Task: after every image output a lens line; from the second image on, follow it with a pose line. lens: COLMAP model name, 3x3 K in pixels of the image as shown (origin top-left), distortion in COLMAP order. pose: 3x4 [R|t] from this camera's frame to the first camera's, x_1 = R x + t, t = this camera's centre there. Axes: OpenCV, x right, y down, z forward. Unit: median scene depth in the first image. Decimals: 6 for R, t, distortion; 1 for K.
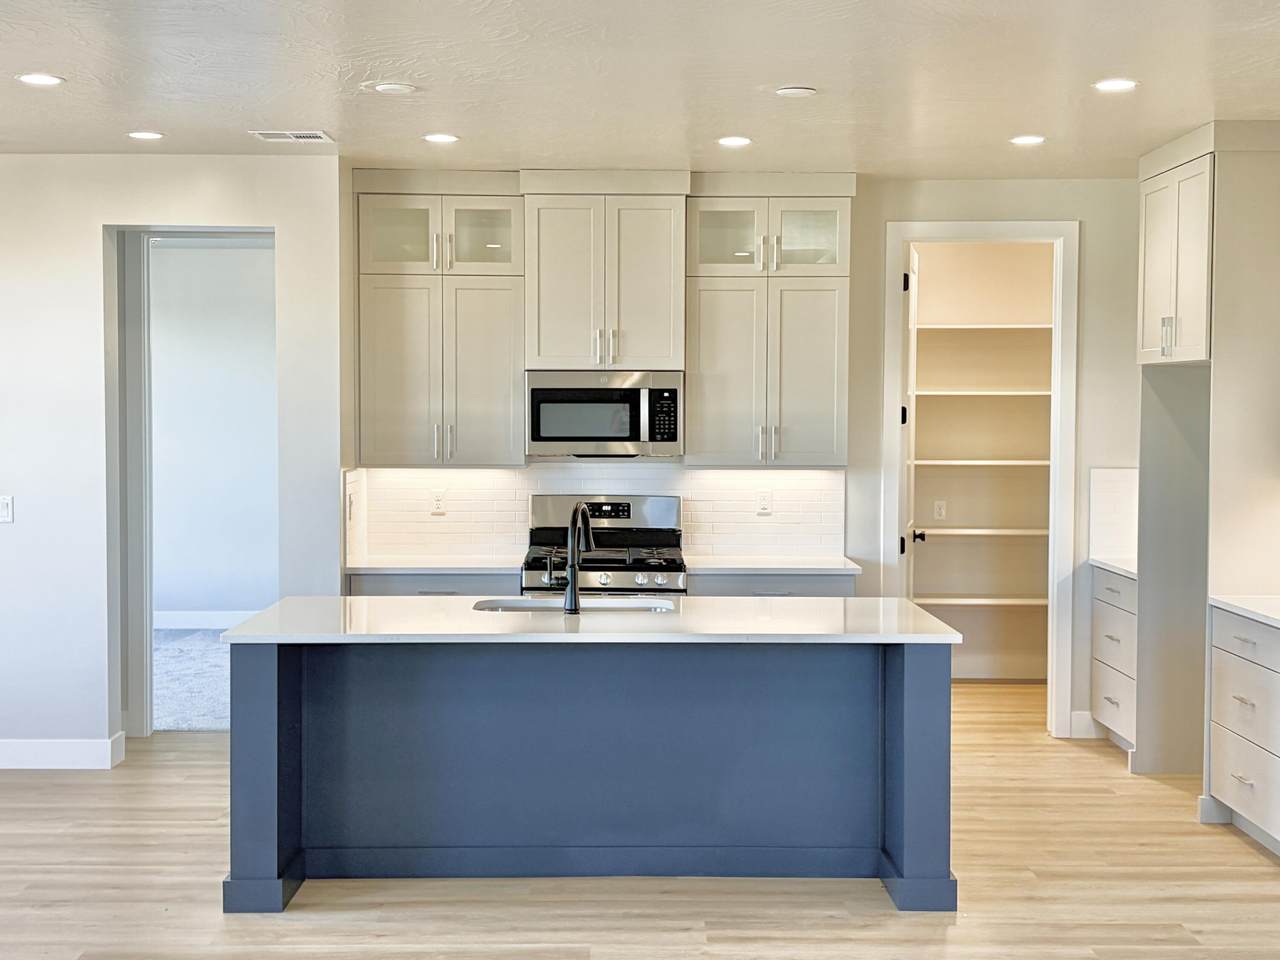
lens RADIAL K [[1720.8, 0, 640.0], [0, 1720.8, 480.0], [0, 0, 1]] dist [0.147090, -0.408261]
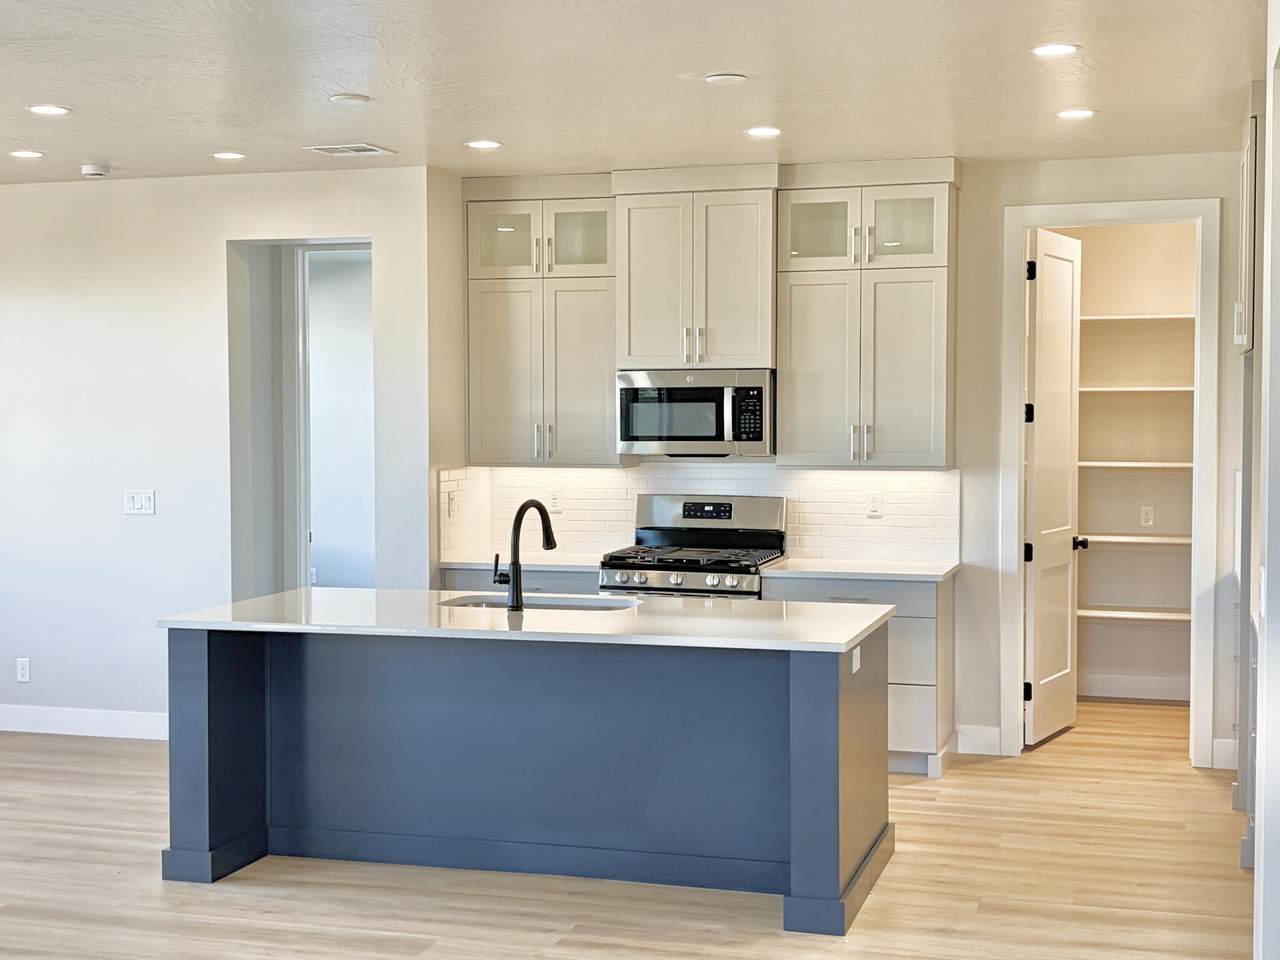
lens RADIAL K [[1720.8, 0, 640.0], [0, 1720.8, 480.0], [0, 0, 1]] dist [0.147090, -0.408261]
pose [[0.954589, 0.007006, -0.297843, 0.247104], [-0.007508, 0.999972, -0.000542, 0.000909], [0.297831, 0.002753, 0.954615, 0.044645]]
